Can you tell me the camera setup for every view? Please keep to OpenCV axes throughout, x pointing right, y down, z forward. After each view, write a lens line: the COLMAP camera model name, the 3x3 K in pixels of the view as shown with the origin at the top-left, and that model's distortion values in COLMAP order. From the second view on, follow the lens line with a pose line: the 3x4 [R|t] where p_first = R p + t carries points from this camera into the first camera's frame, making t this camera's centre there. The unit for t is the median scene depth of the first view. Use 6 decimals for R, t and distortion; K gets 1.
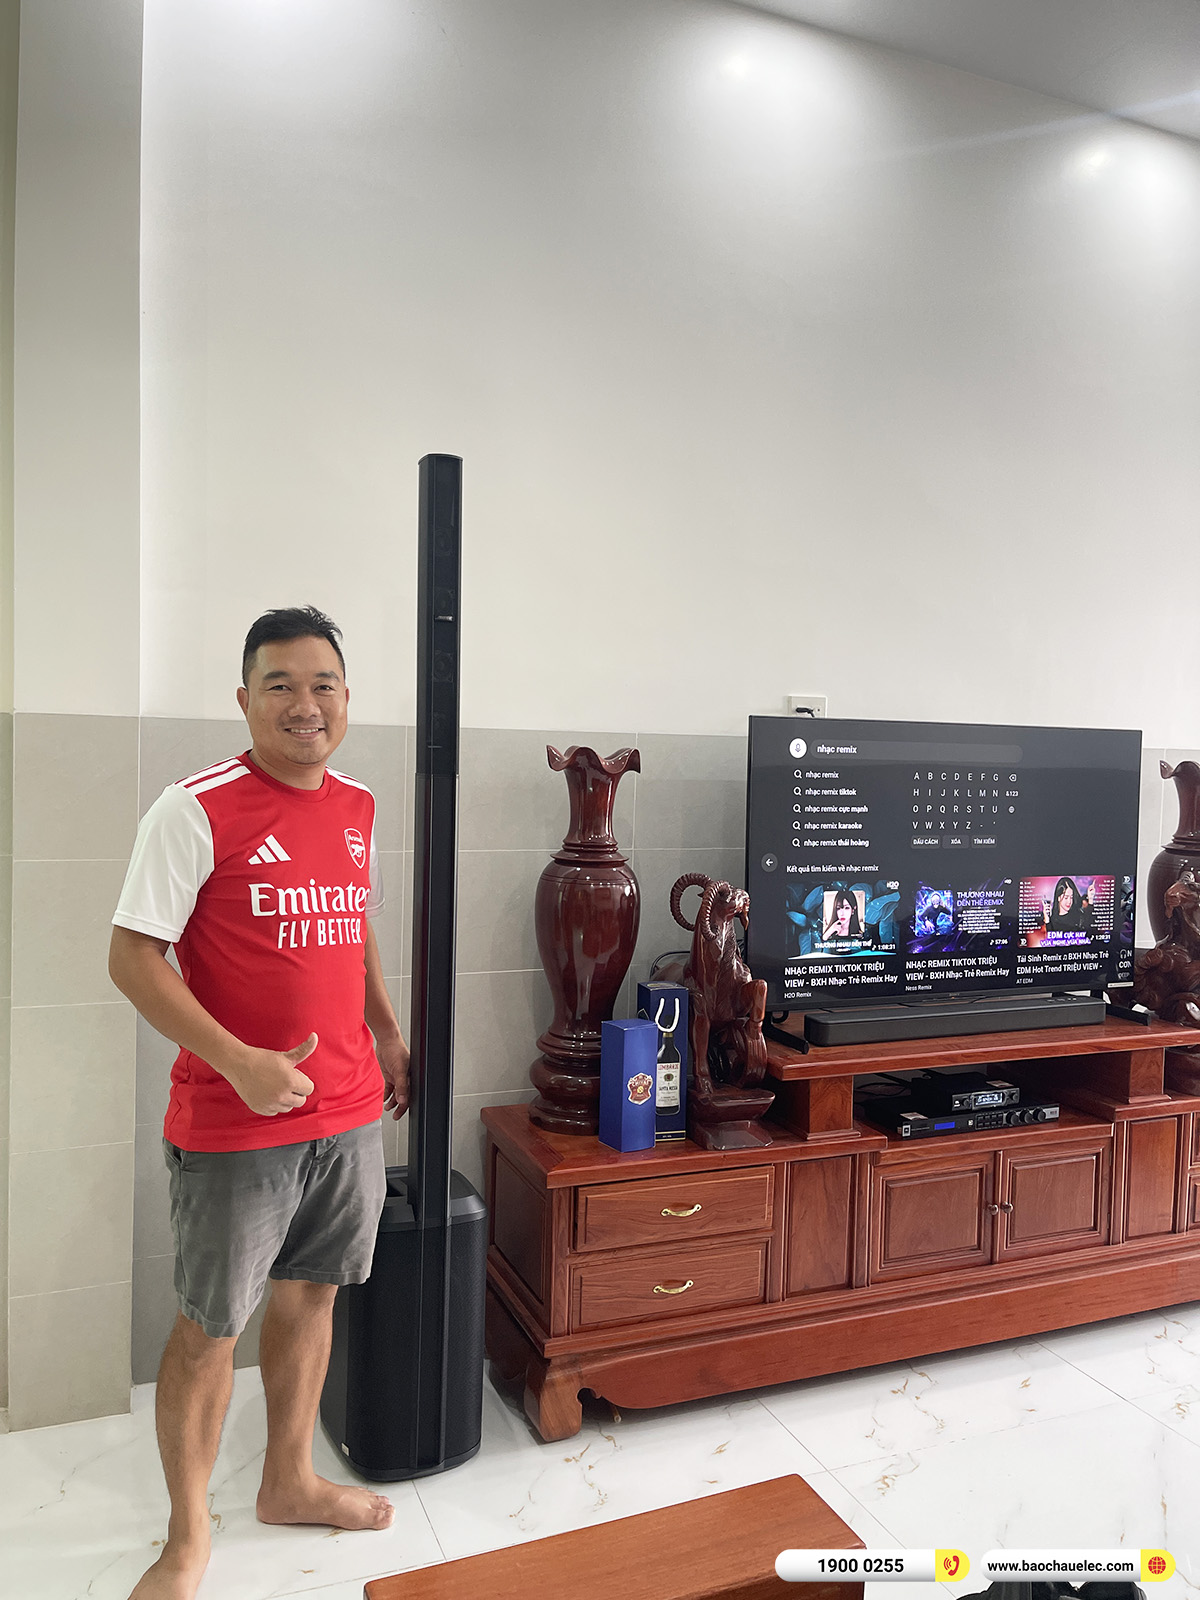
lens RADIAL K [[1199.2, 0, 608.8], [0, 1199.2, 814.2], [0, 0, 1]] dist [0.046912, -0.055882]
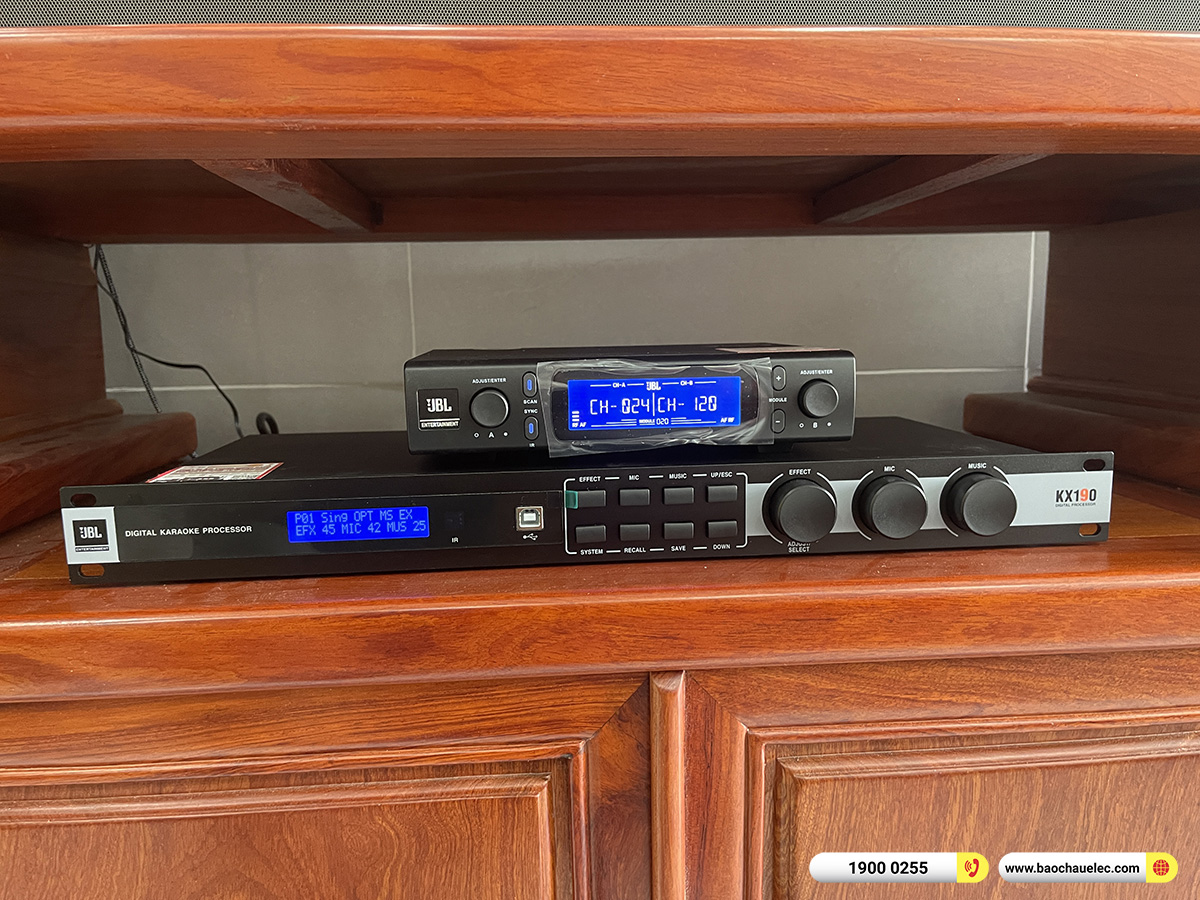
lens RADIAL K [[899.4, 0, 592.4], [0, 899.4, 444.0], [0, 0, 1]] dist [0.046912, -0.055882]
pose [[0.944804, 0.007517, -0.327550, 0.376841], [0.028161, 0.994174, 0.104045, 0.243234], [0.326424, -0.107526, 0.939088, 0.923127]]
